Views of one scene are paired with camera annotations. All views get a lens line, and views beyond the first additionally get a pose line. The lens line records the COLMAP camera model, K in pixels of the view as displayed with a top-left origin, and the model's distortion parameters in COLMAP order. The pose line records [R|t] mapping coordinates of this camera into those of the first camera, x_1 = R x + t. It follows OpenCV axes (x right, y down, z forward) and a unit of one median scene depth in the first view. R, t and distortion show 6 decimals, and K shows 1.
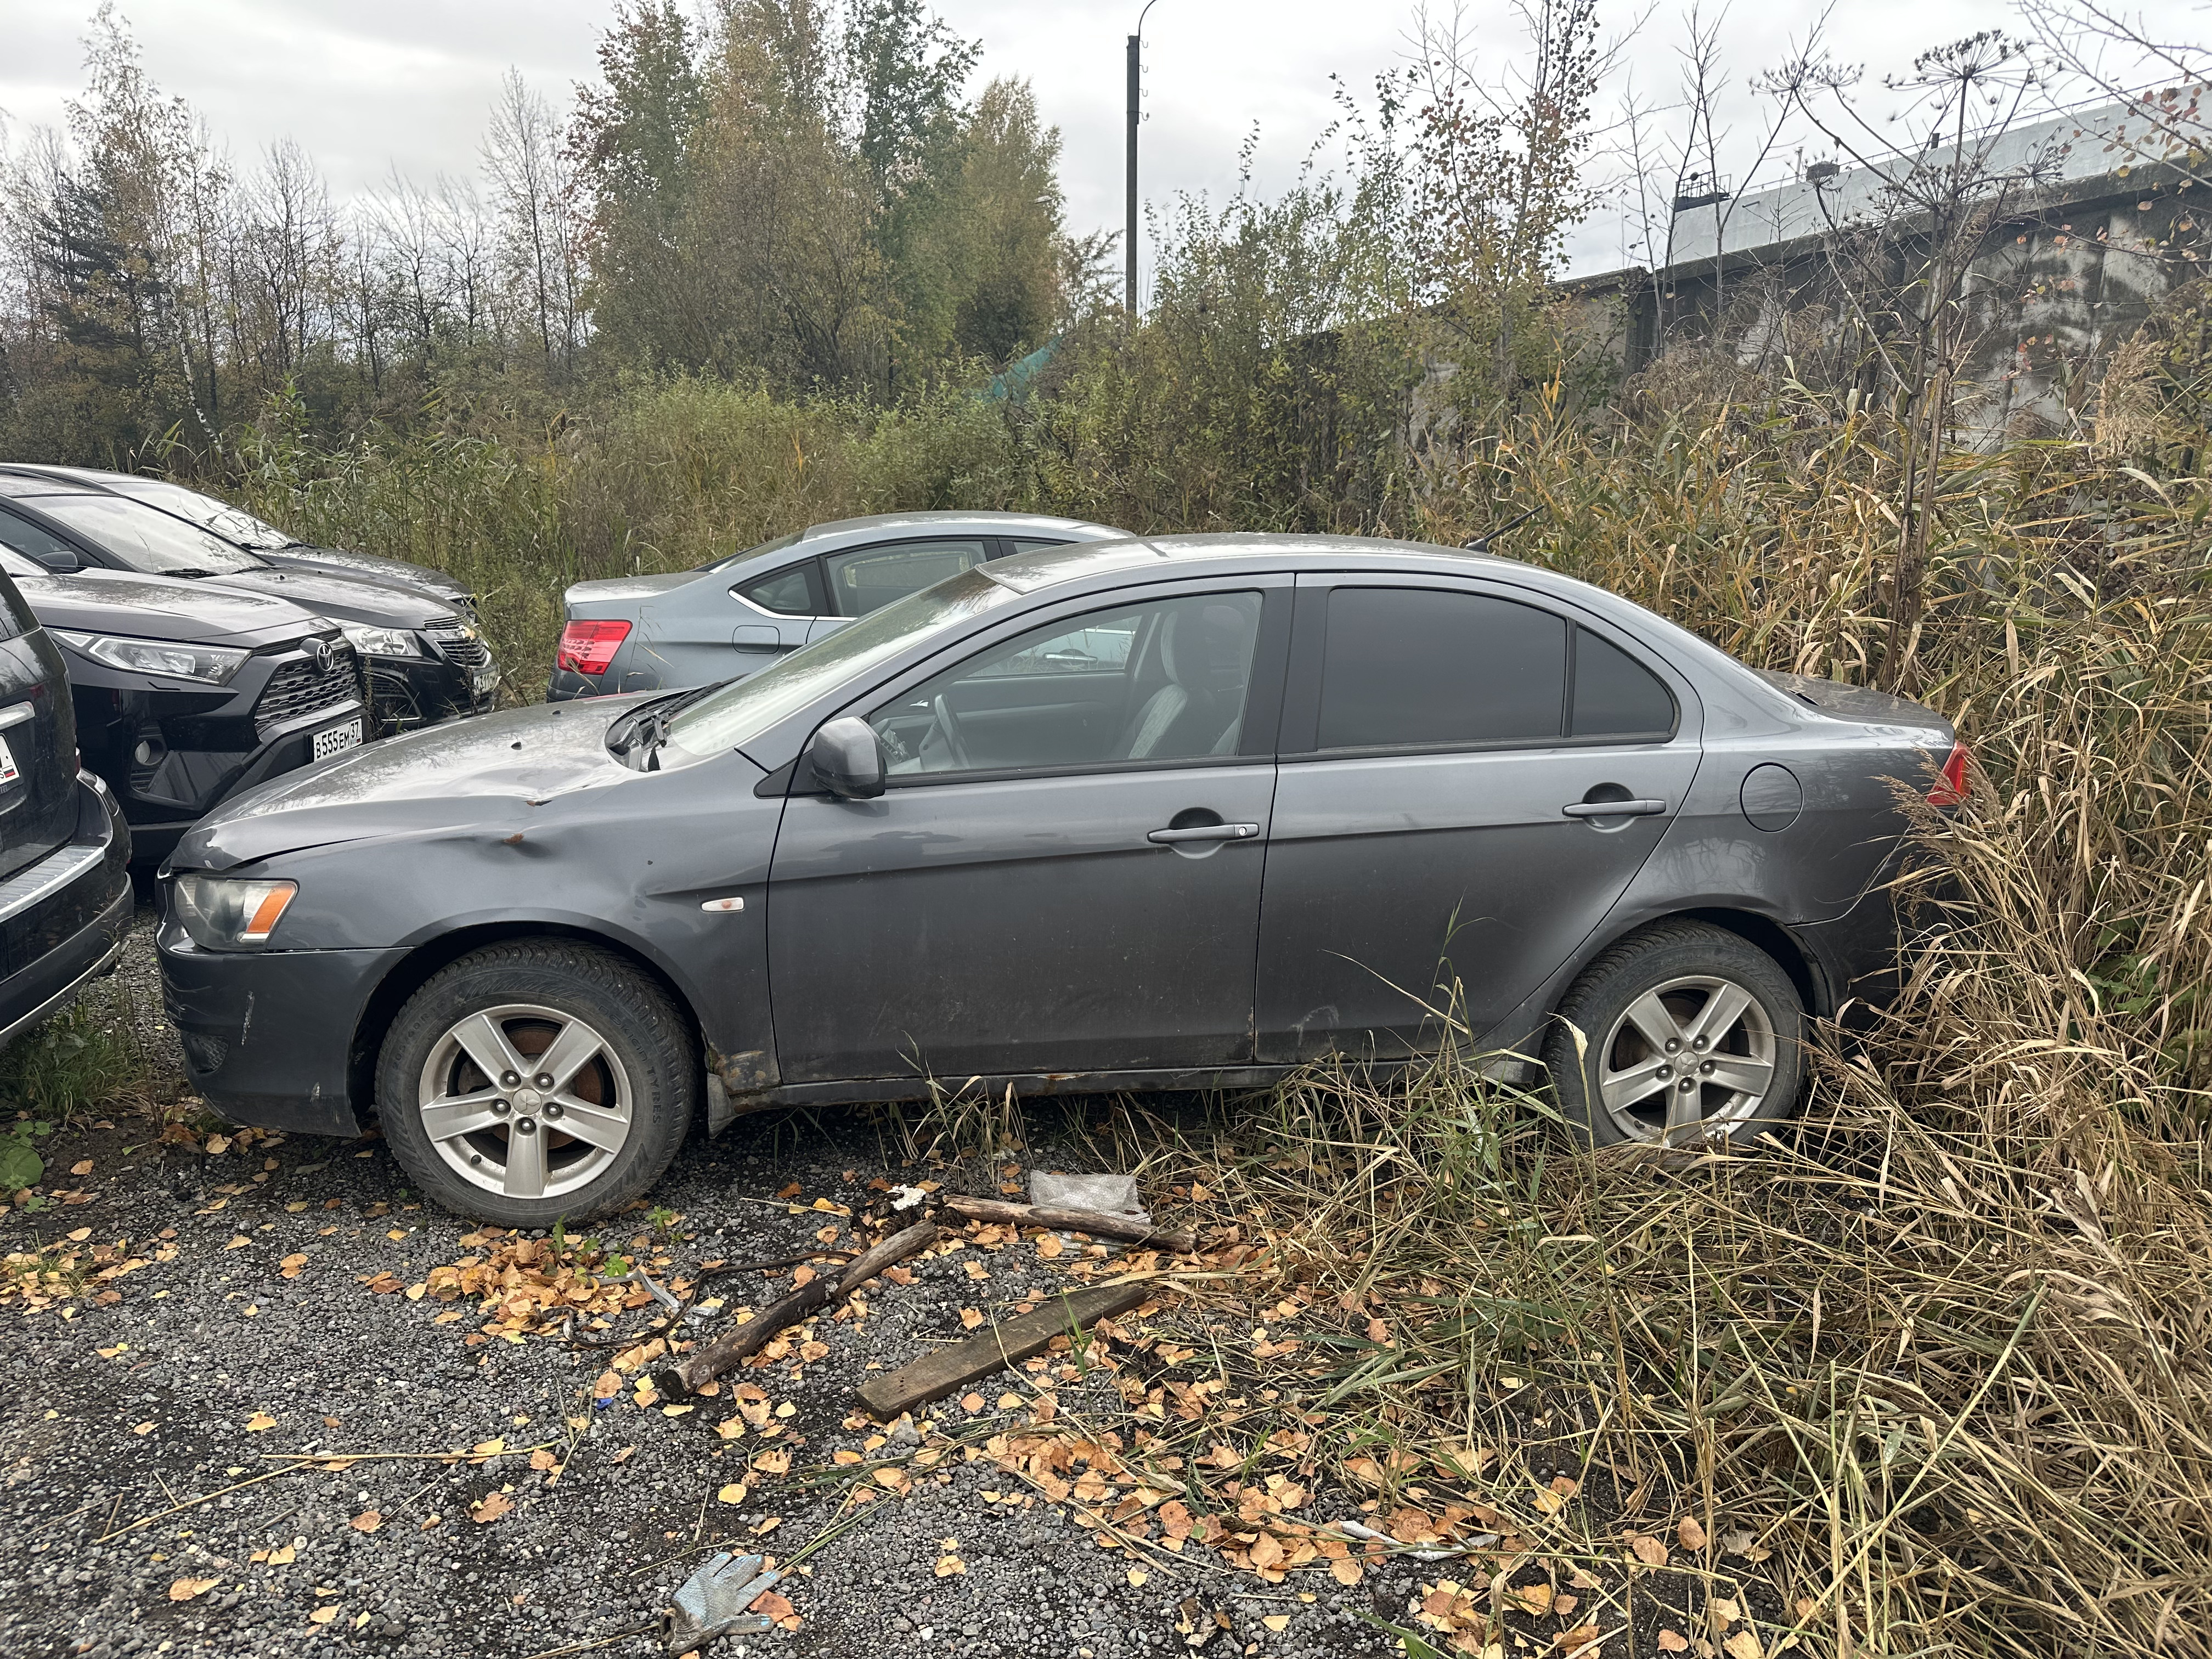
lens RADIAL K [[1498.7, 0, 1095.1], [0, 1498.7, 833.9], [0, 0, 1]] dist [0.008430, -0.006013]
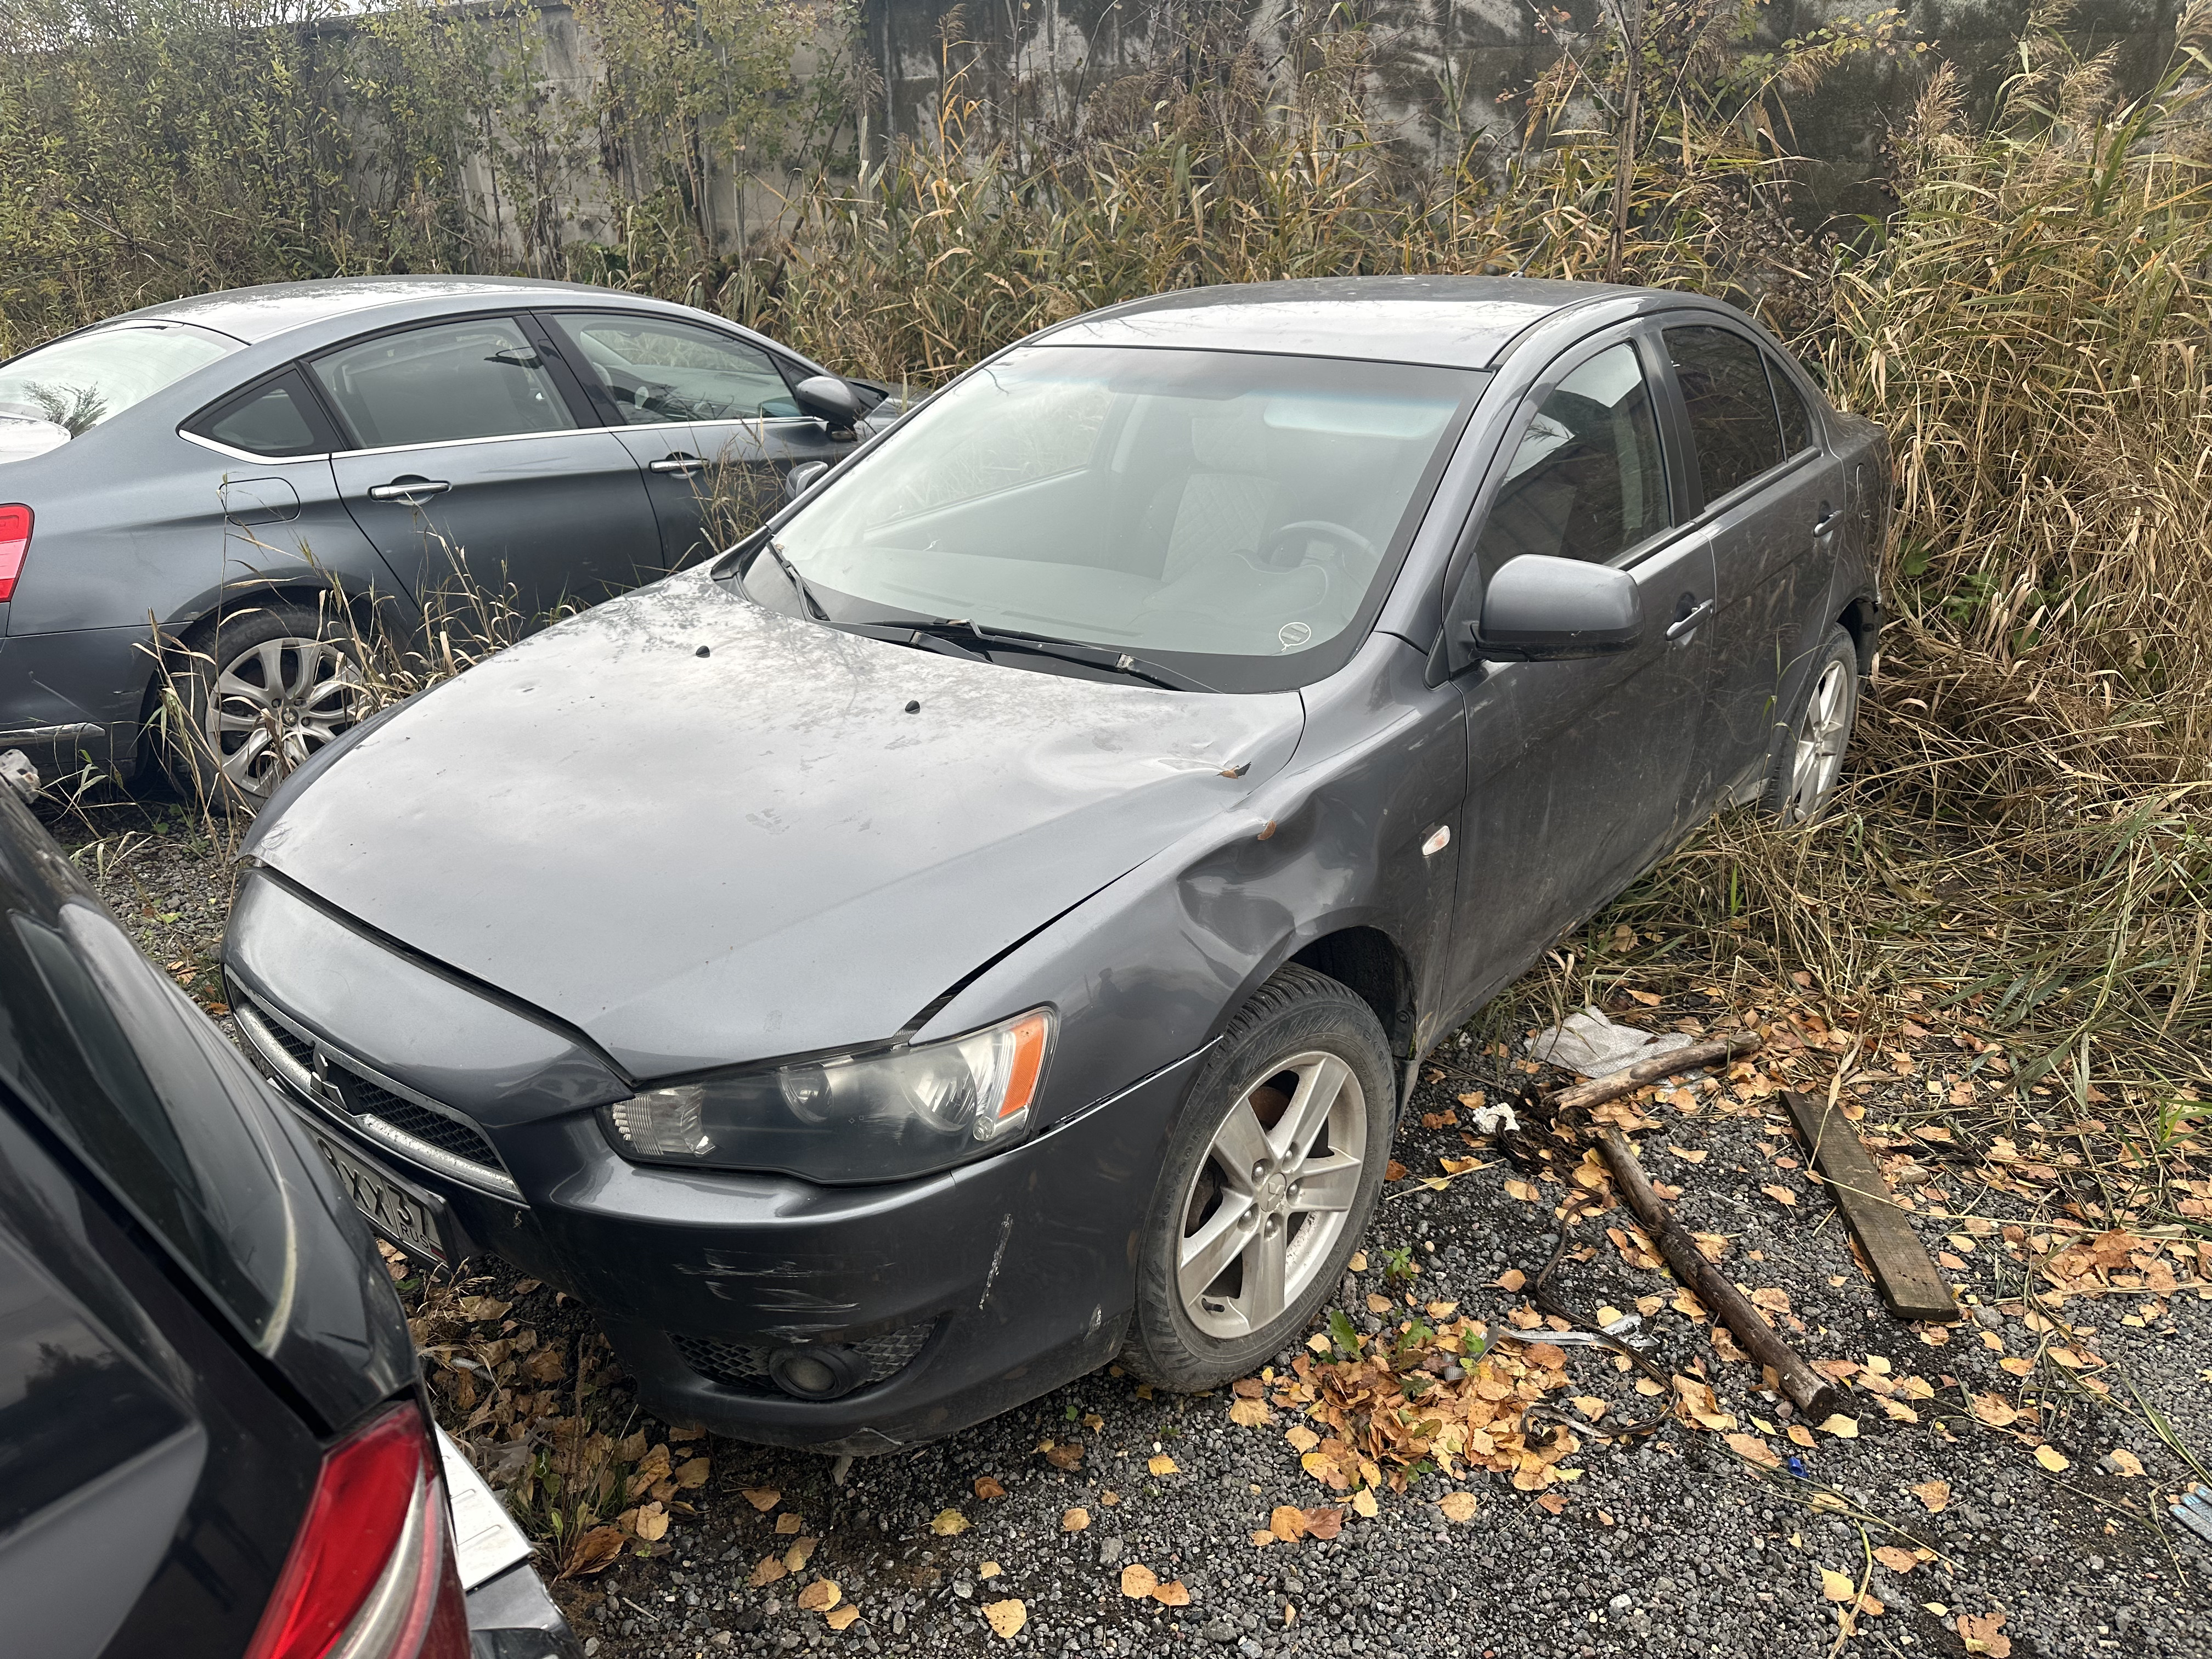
lens RADIAL K [[1498.7, 0, 1103.0], [0, 1498.7, 817.9], [0, 0, 1]] dist [0.008430, -0.006013]
pose [[0.741816, -0.279464, 0.609598, -0.882829], [0.175701, 0.958269, 0.225500, -0.180075], [-0.647178, -0.060172, 0.759961, 0.572493]]
